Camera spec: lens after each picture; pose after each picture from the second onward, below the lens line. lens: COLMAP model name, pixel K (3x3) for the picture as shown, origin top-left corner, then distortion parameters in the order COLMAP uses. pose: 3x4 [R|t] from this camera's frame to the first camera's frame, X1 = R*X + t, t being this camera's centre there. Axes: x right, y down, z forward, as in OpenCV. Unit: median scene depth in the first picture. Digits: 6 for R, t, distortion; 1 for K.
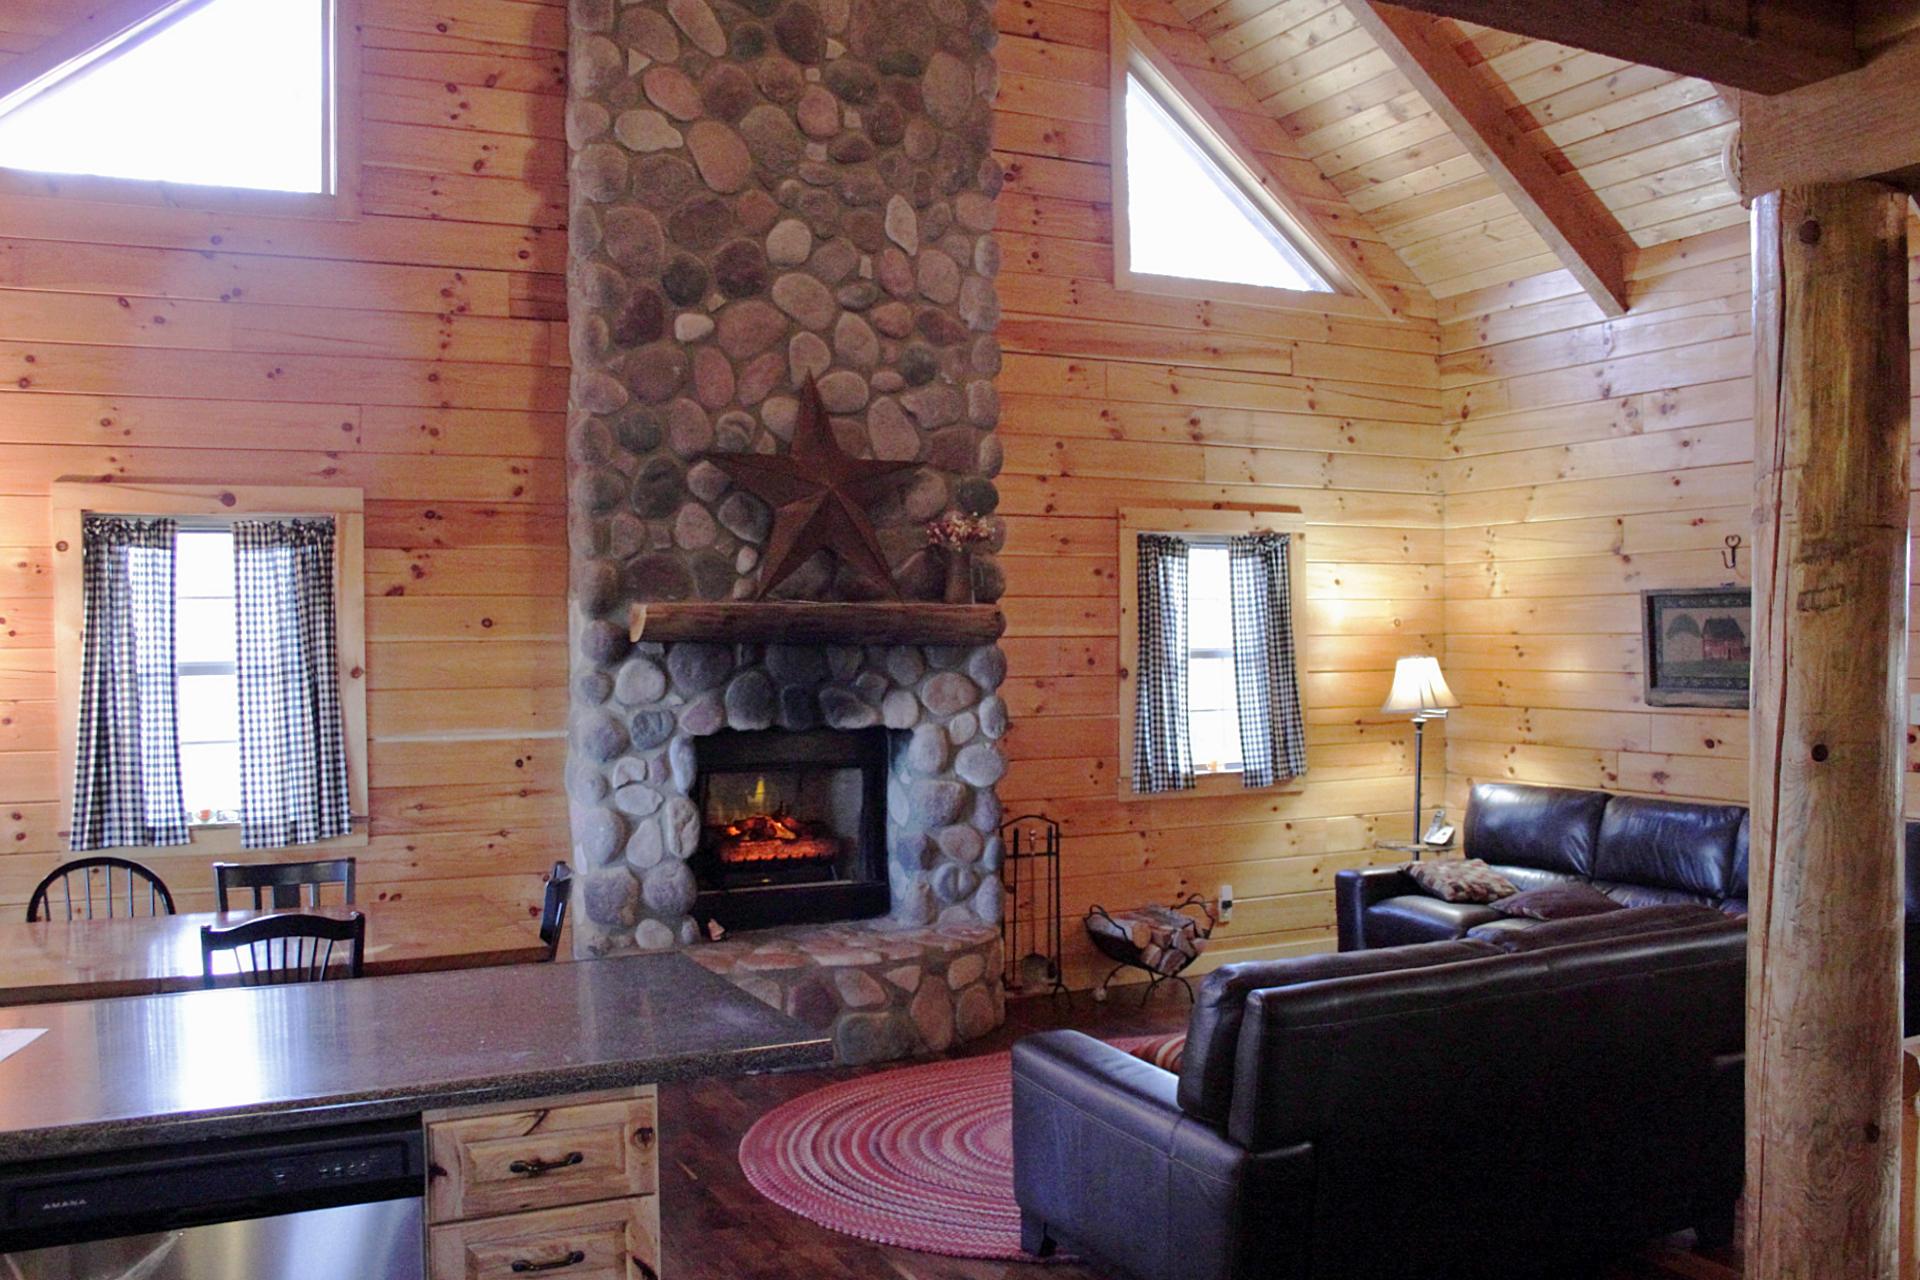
lens RADIAL K [[1647.7, 0, 960.0], [0, 1647.7, 640.0], [0, 0, 1]] dist [-0.162962, 0.138426]
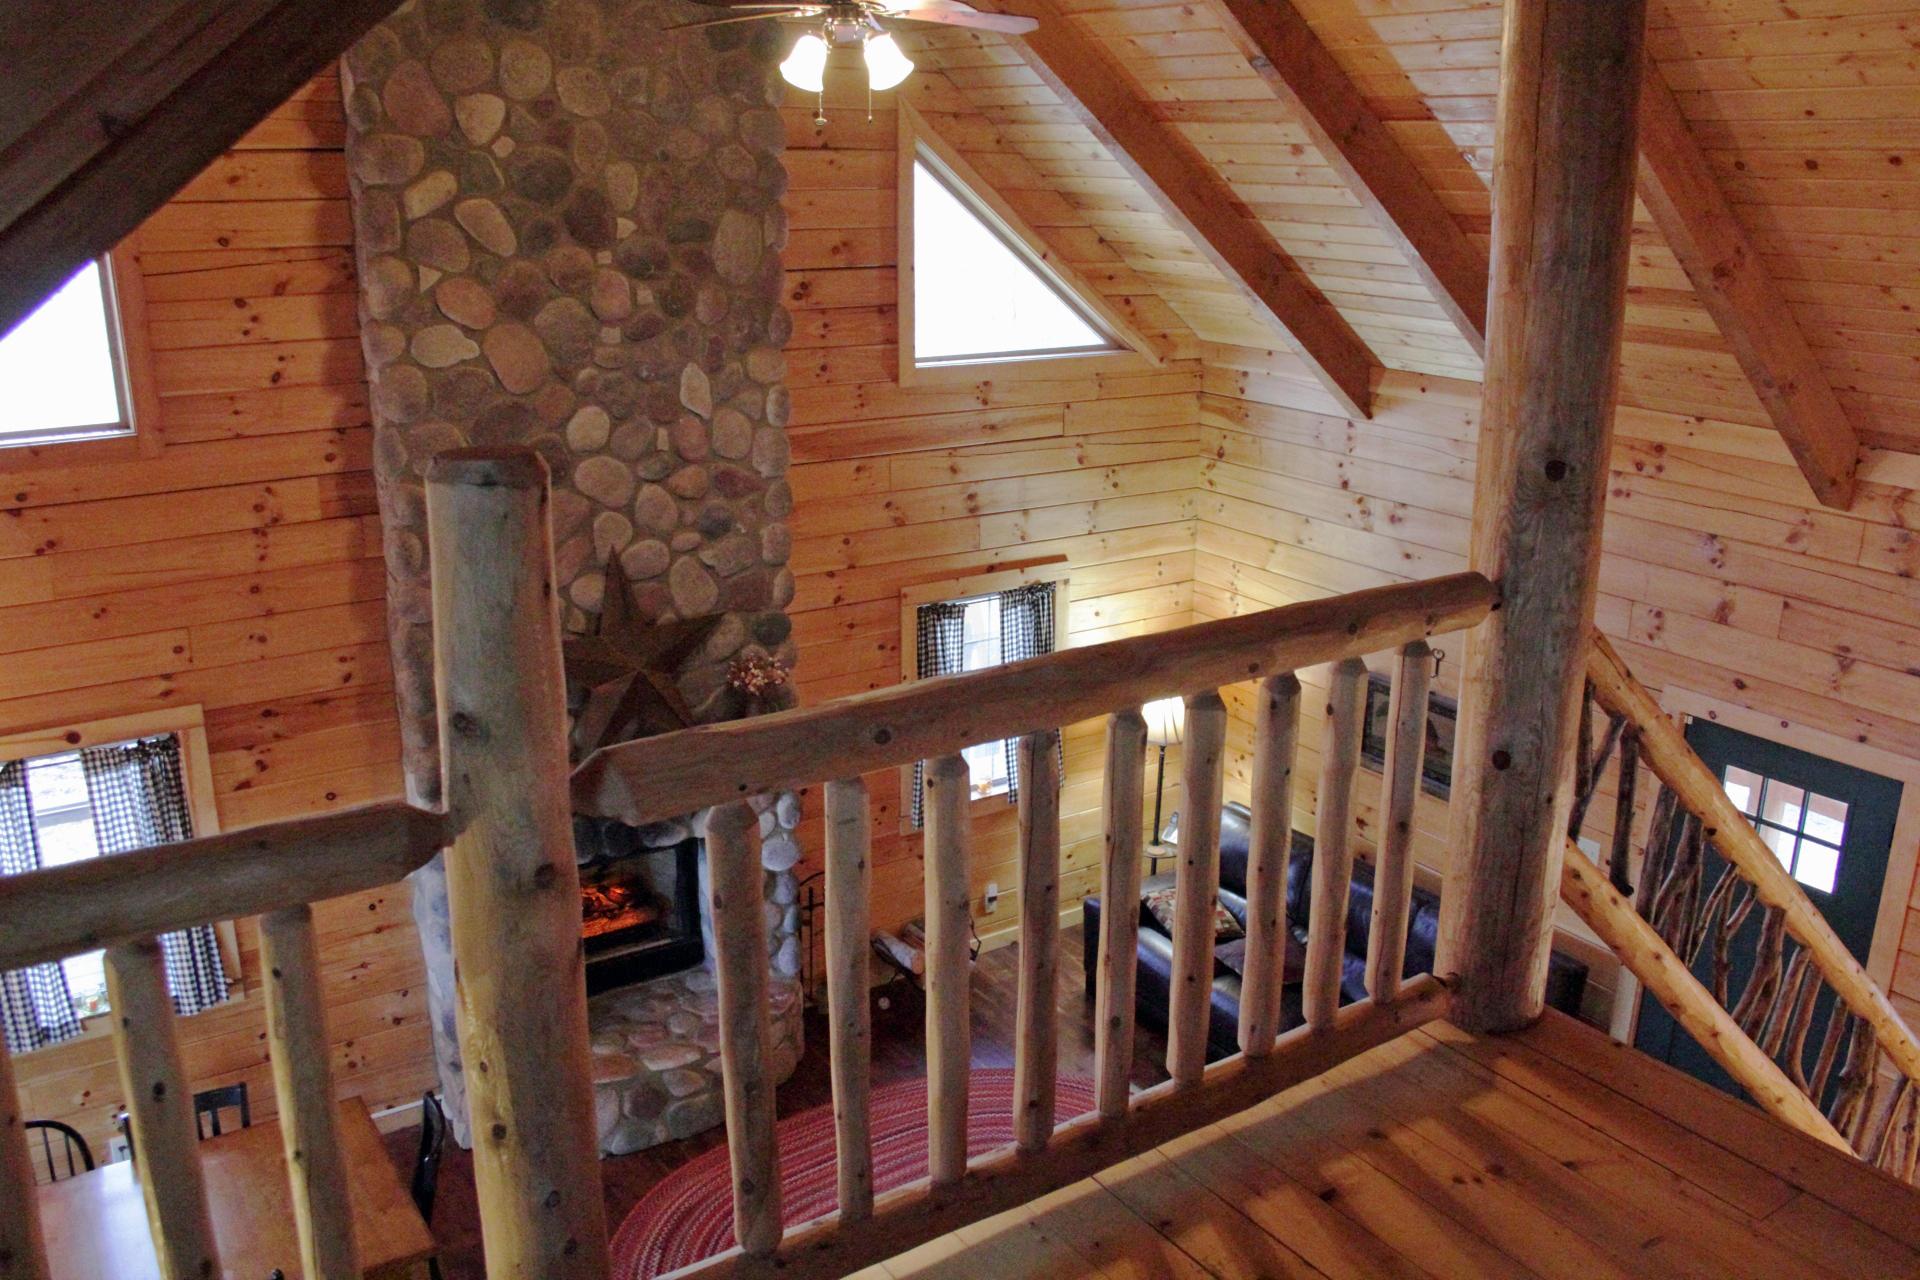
lens RADIAL K [[1565.1, 0, 960.0], [0, 1565.1, 640.0], [0, 0, 1]] dist [-0.159500, 0.128870]
pose [[0.991355, -0.021020, 0.129515, -0.000158], [-0.014997, 0.962462, 0.271000, -0.377292], [-0.130350, -0.270600, 0.953826, -0.011391]]
